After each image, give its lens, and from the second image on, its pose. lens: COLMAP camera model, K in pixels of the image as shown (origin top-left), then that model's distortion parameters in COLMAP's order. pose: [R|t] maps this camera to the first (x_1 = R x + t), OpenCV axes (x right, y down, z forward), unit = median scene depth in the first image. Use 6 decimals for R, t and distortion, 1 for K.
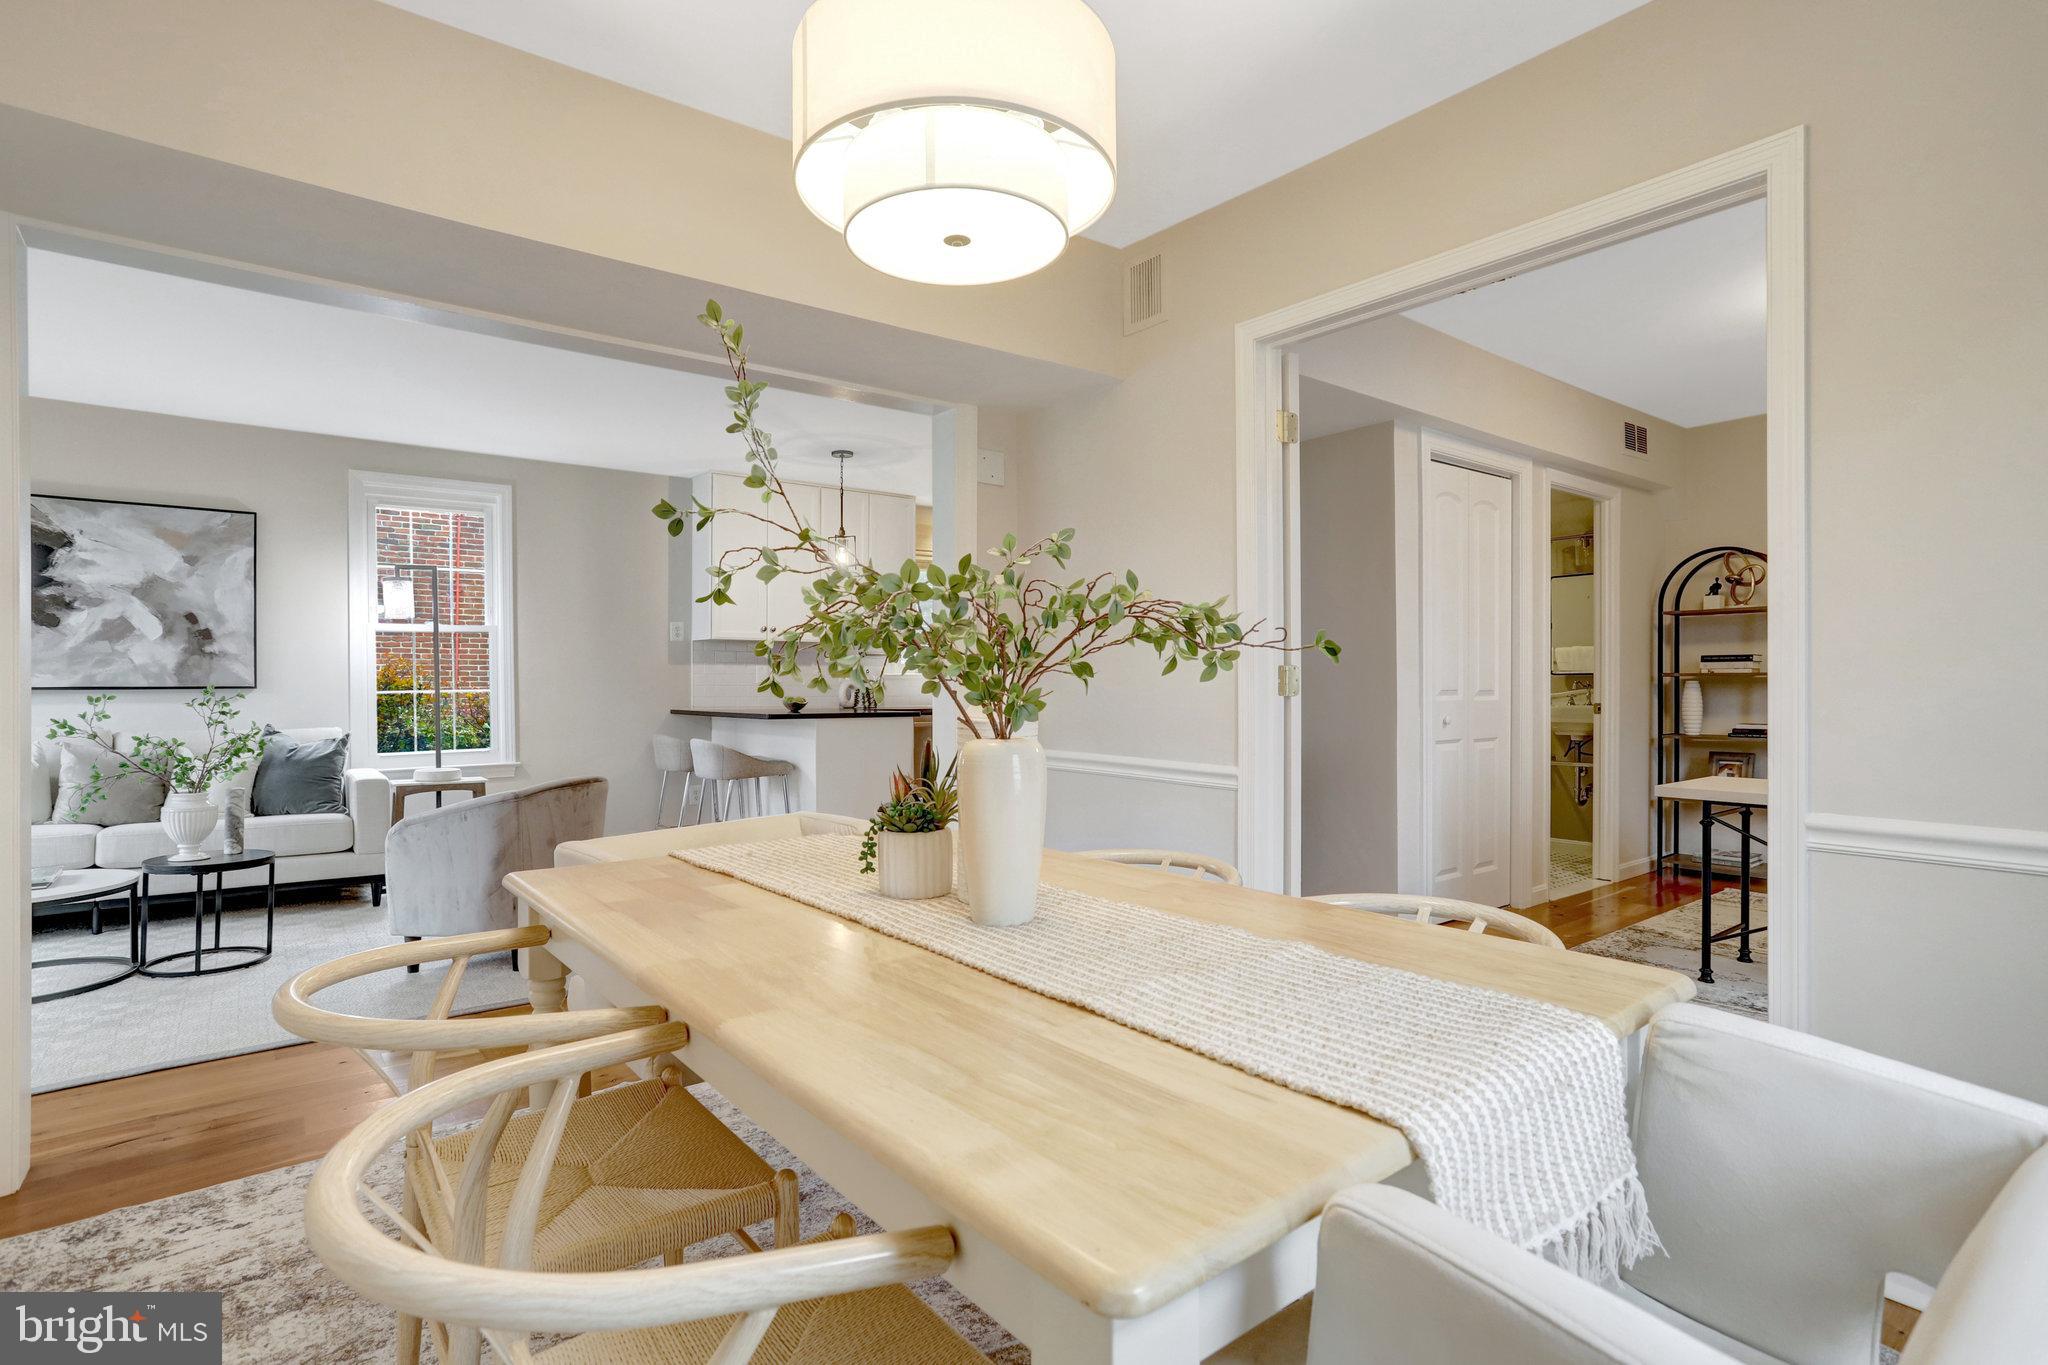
lens RADIAL K [[1004.0, 0, 1017.5], [0, 1004.0, 670.9], [0, 0, 1]] dist [-0.050911, 0.037033]
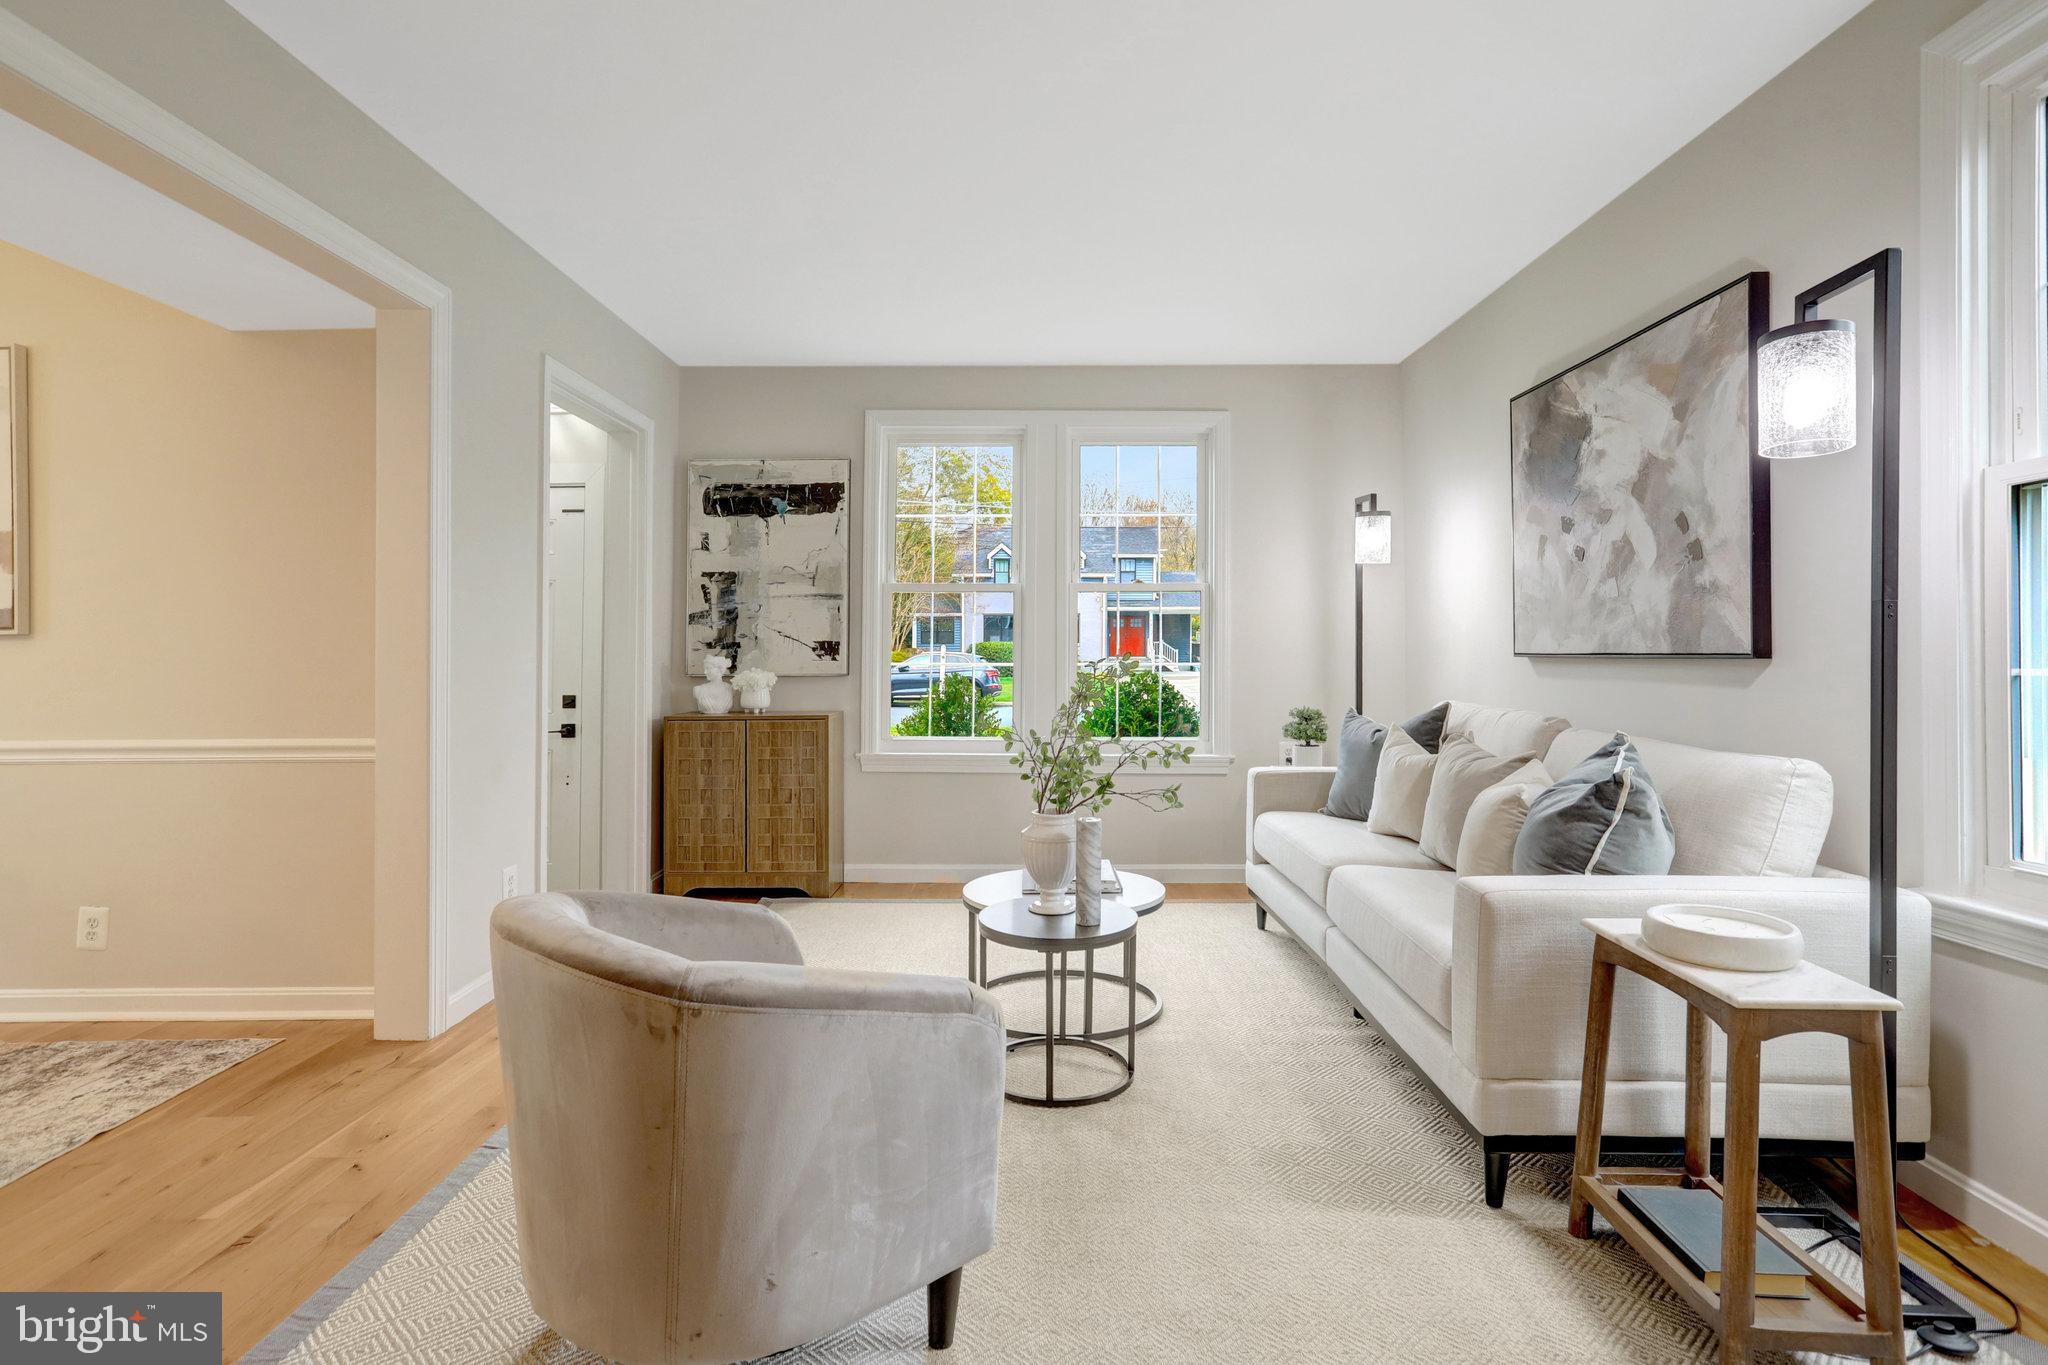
lens RADIAL K [[1030.5, 0, 1026.2], [0, 1030.5, 652.8], [0, 0, 1]] dist [-0.027901, 0.024852]
pose [[-0.619654, 0.002869, -0.784870, -0.184083], [0.015025, 0.999853, -0.008207, 0.013375], [0.784732, -0.016878, -0.619606, 0.974211]]
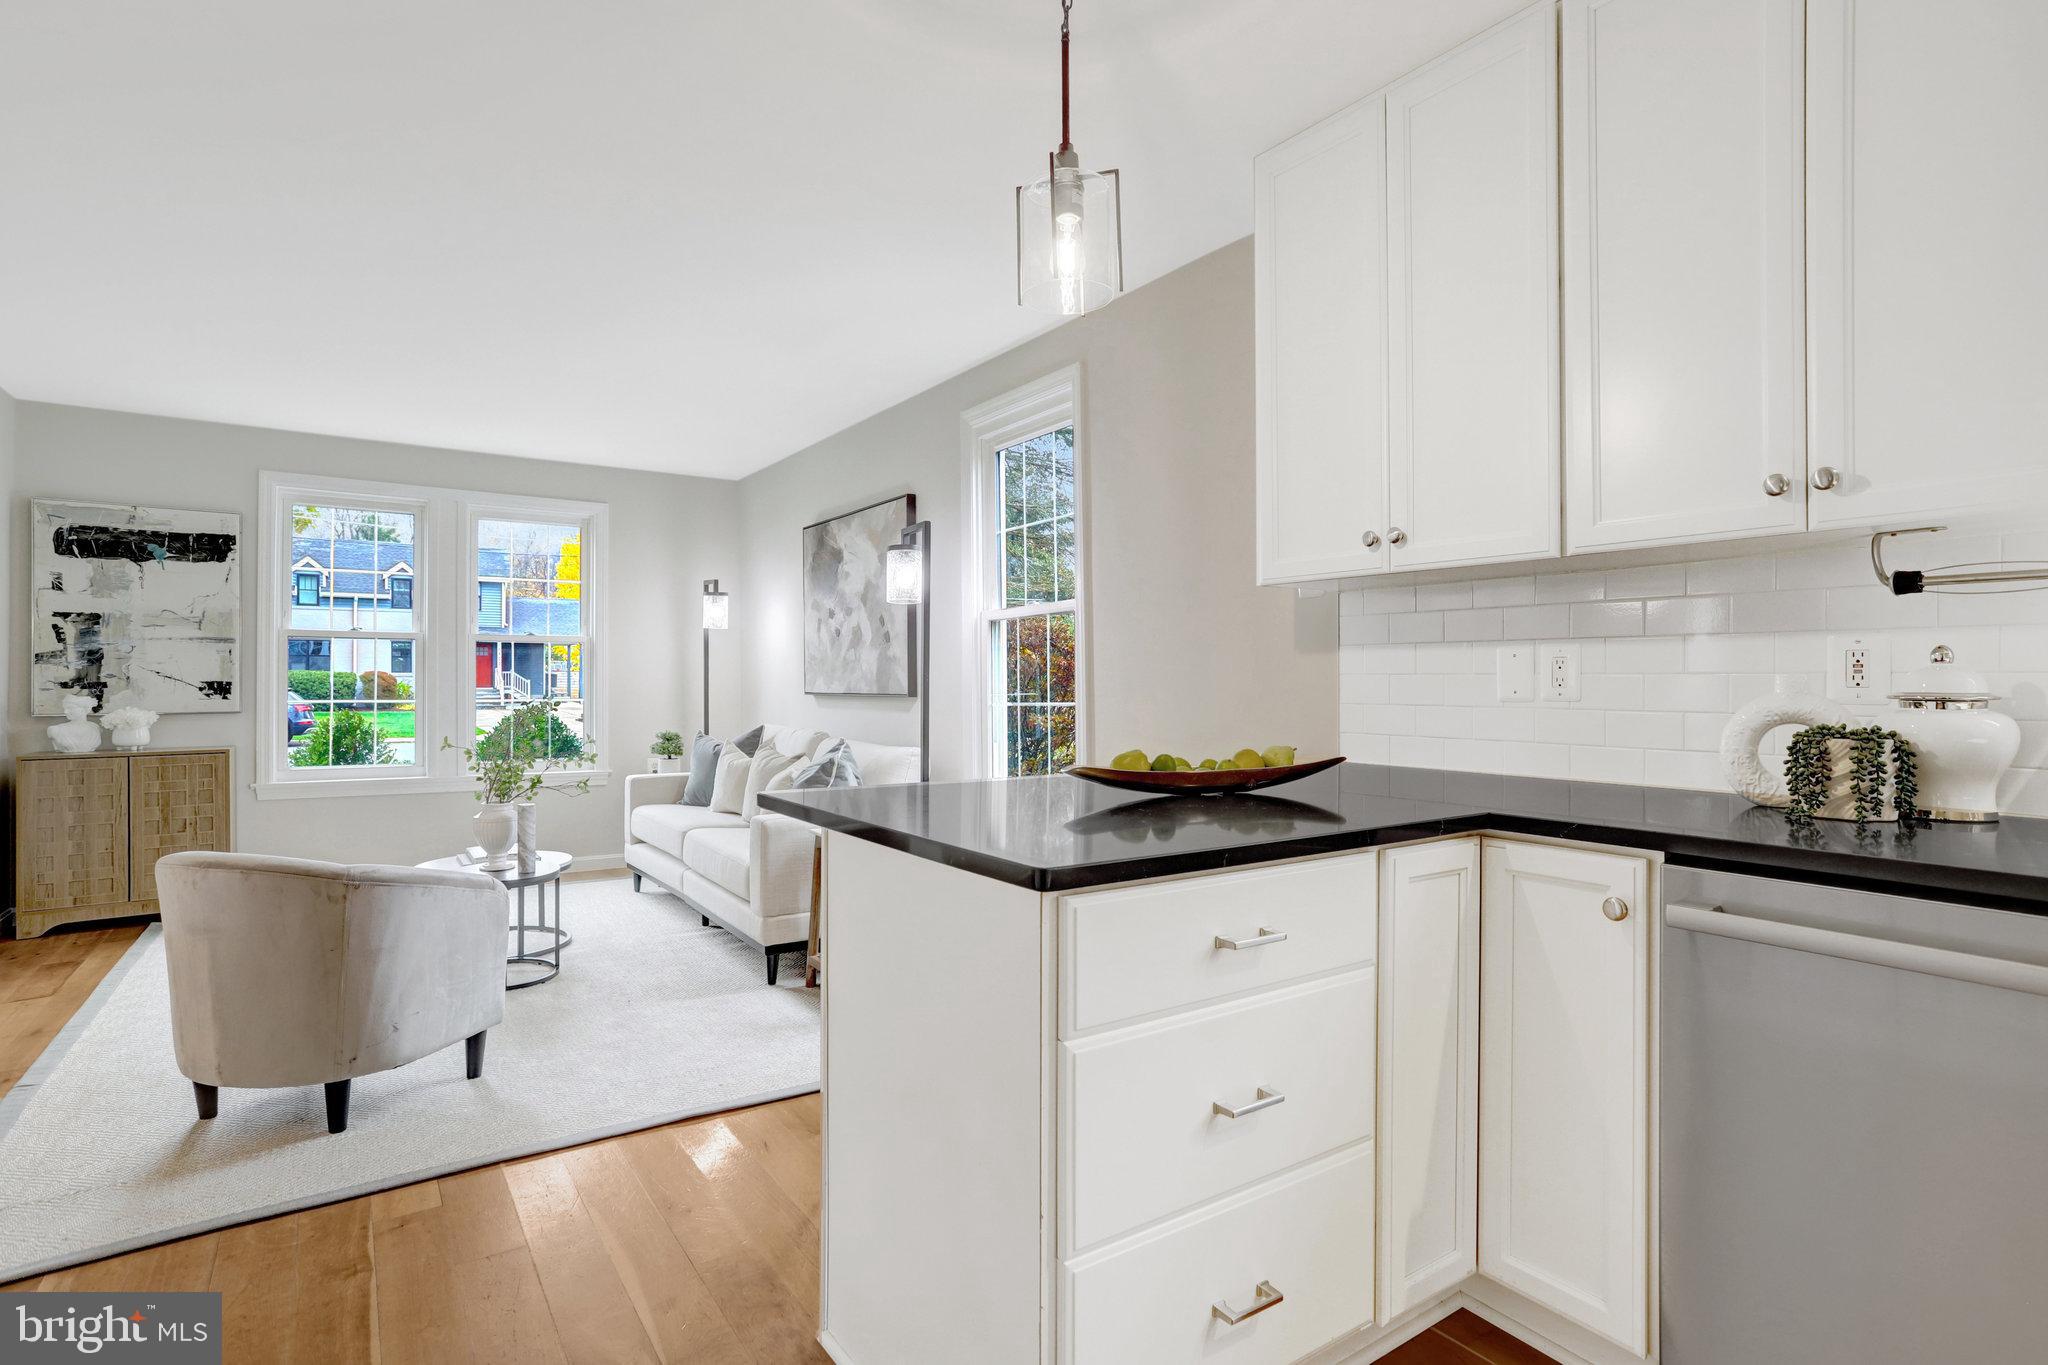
lens RADIAL K [[1015.3, 0, 1025.2], [0, 1015.3, 702.2], [0, 0, 1]] dist [-0.057382, 0.038815]
pose [[-0.060523, 0.021243, -0.997941, 0.101492], [0.015391, 0.999675, 0.020346, 0.005490], [0.998048, -0.014128, -0.060830, 1.093909]]
